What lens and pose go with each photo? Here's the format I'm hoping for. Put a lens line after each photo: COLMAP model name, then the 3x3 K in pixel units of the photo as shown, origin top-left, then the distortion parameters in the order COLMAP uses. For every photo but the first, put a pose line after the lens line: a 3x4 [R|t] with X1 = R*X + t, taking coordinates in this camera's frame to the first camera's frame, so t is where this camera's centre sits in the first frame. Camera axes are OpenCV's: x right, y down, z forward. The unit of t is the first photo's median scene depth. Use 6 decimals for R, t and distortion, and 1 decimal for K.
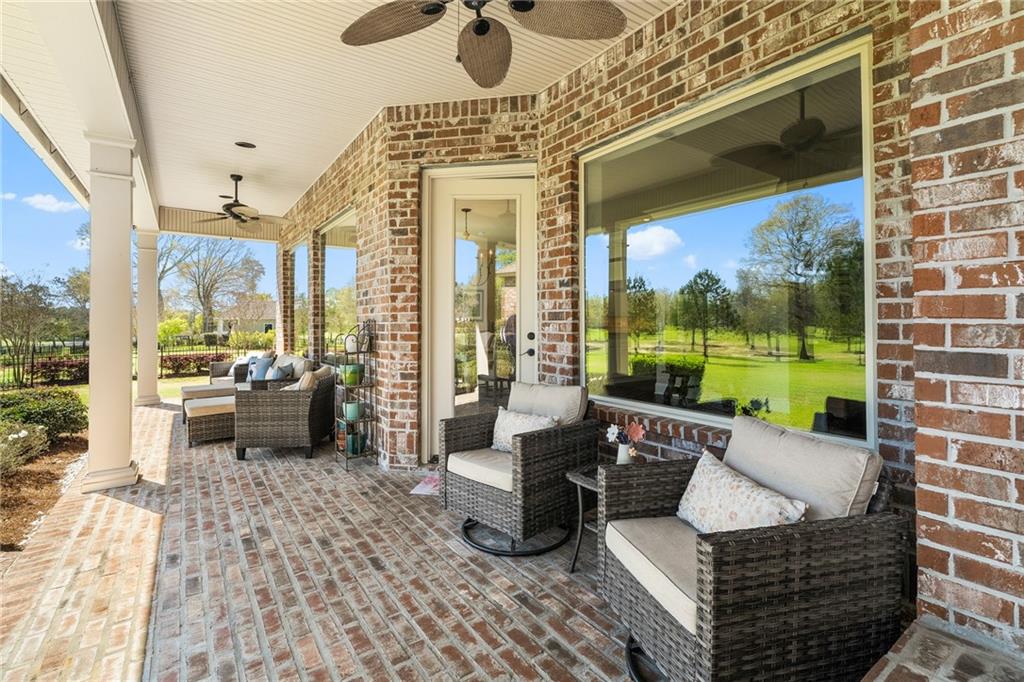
lens RADIAL K [[471.0, 0, 494.3], [0, 471.0, 313.2], [0, 0, 1]] dist [-0.008915, 0.002050]
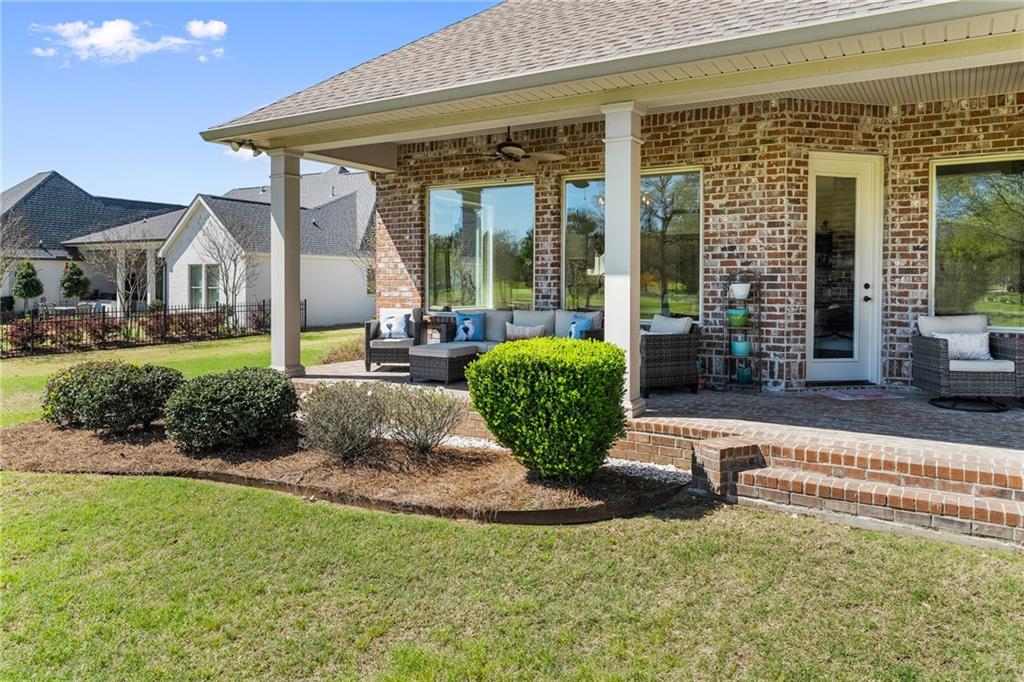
lens RADIAL K [[728.1, 0, 511.1], [0, 728.1, 281.9], [0, 0, 1]] dist [-0.004066, 0.001263]
pose [[0.911957, 0.009807, 0.410169, -1.681854], [-0.018394, 0.999686, 0.016993, 0.021524], [-0.409874, -0.023042, 0.911851, -0.448824]]
